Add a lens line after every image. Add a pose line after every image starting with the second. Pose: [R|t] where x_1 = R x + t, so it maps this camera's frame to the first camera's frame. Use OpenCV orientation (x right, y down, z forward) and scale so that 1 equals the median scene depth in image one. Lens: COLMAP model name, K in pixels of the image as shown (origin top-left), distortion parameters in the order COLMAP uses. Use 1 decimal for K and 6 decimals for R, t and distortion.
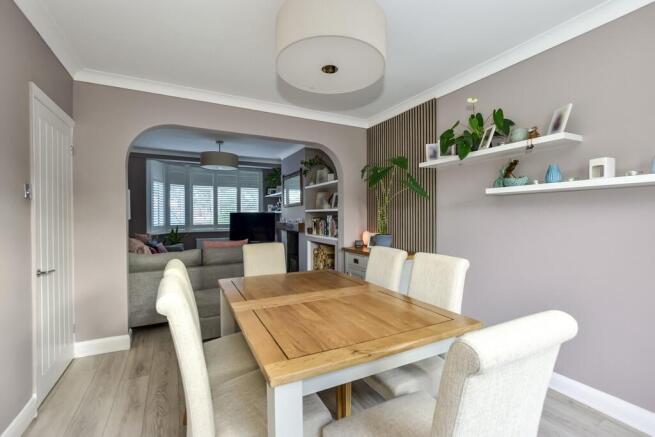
lens RADIAL K [[292.0, 0, 321.0], [0, 292.0, 221.1], [0, 0, 1]] dist [-0.001965, 0.000758]
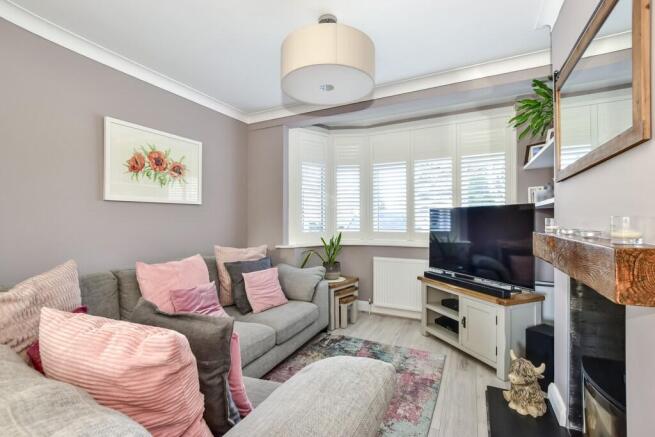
lens RADIAL K [[292.0, 0, 326.8], [0, 292.0, 220.0], [0, 0, 1]] dist [-0.001965, 0.000758]
pose [[0.604337, -0.002219, -0.796726, -0.031611], [-0.008682, 0.999918, -0.009371, -0.004758], [0.796681, 0.012581, 0.604269, 0.578680]]
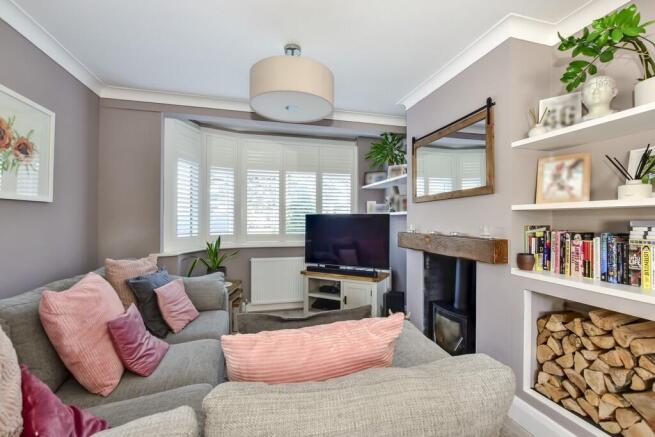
lens RADIAL K [[292.0, 0, 331.0], [0, 292.0, 217.9], [0, 0, 1]] dist [-0.001965, 0.000758]
pose [[0.982625, 0.002251, -0.185590, -0.156819], [-0.006504, 0.999730, -0.022310, -0.009218], [0.185490, 0.023130, 0.982374, 0.442935]]
